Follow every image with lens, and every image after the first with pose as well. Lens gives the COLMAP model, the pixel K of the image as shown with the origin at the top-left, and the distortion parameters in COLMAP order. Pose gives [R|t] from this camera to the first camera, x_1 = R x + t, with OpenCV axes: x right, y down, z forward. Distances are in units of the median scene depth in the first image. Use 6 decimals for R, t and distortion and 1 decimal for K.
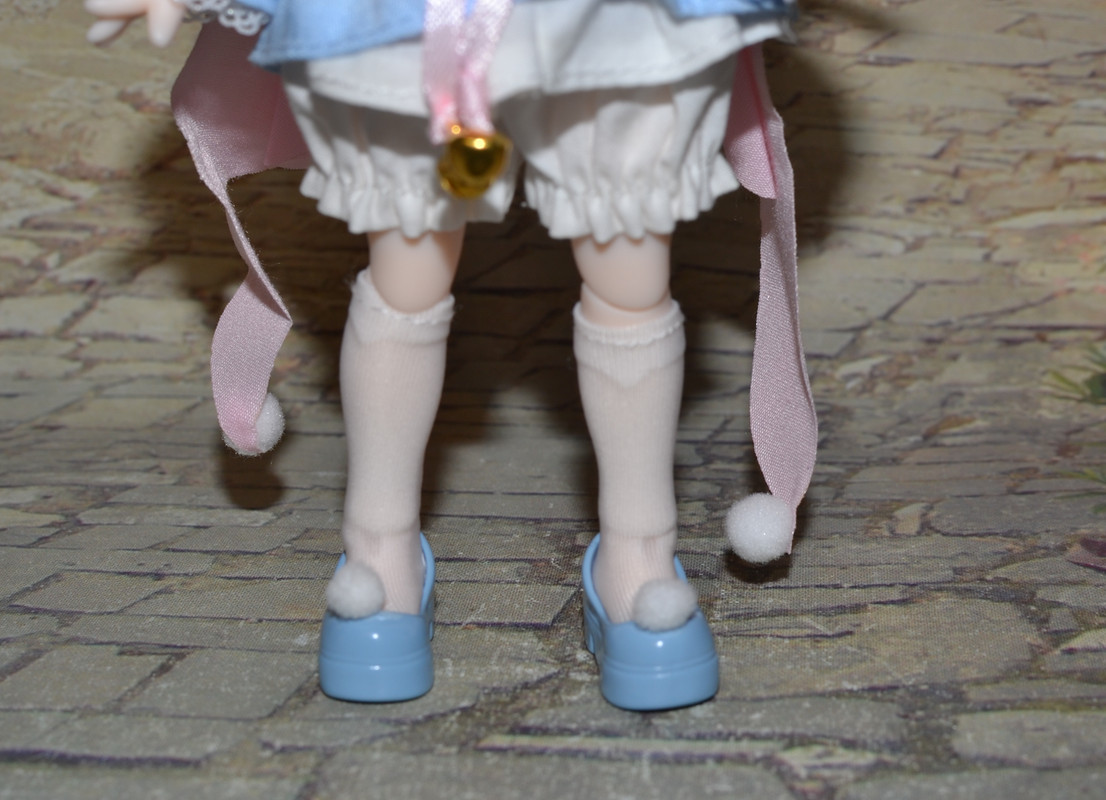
lens RADIAL K [[2406.6, 0, 572.6], [0, 2406.6, 485.5], [0, 0, 1]] dist [-0.227996, 0.163645]
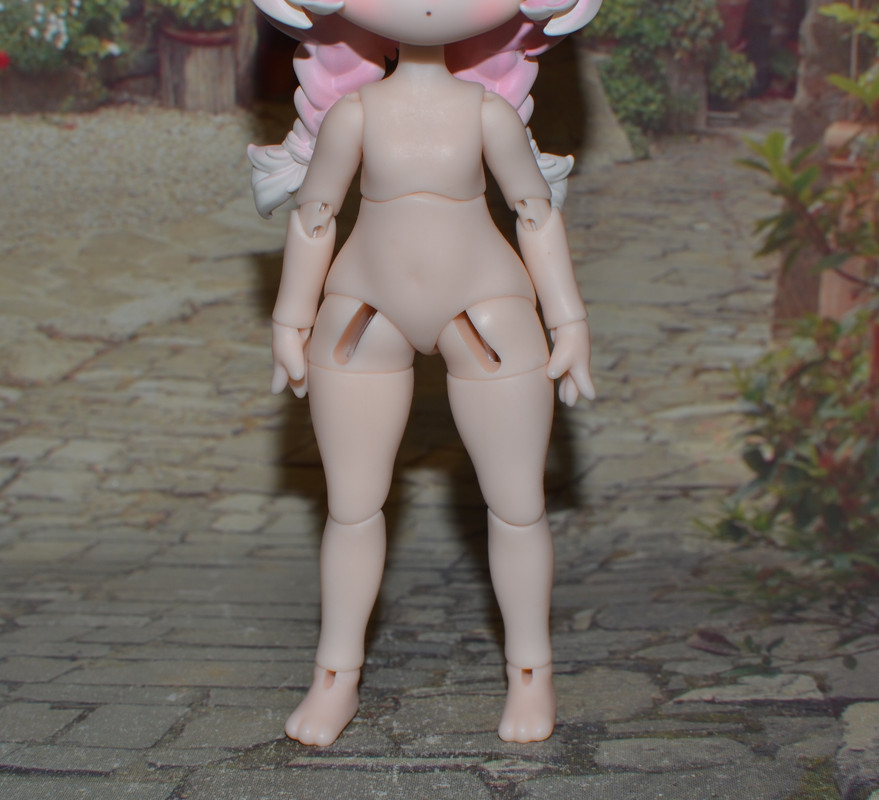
lens RADIAL K [[2166.8, 0, 377.8], [0, 2166.8, 436.7], [0, 0, 1]] dist [-0.241013, 0.222537]
pose [[0.999980, -0.005598, -0.002905, 0.020958], [0.005322, 0.996141, -0.087602, 0.019034], [0.003384, 0.087585, 0.996151, -0.354569]]
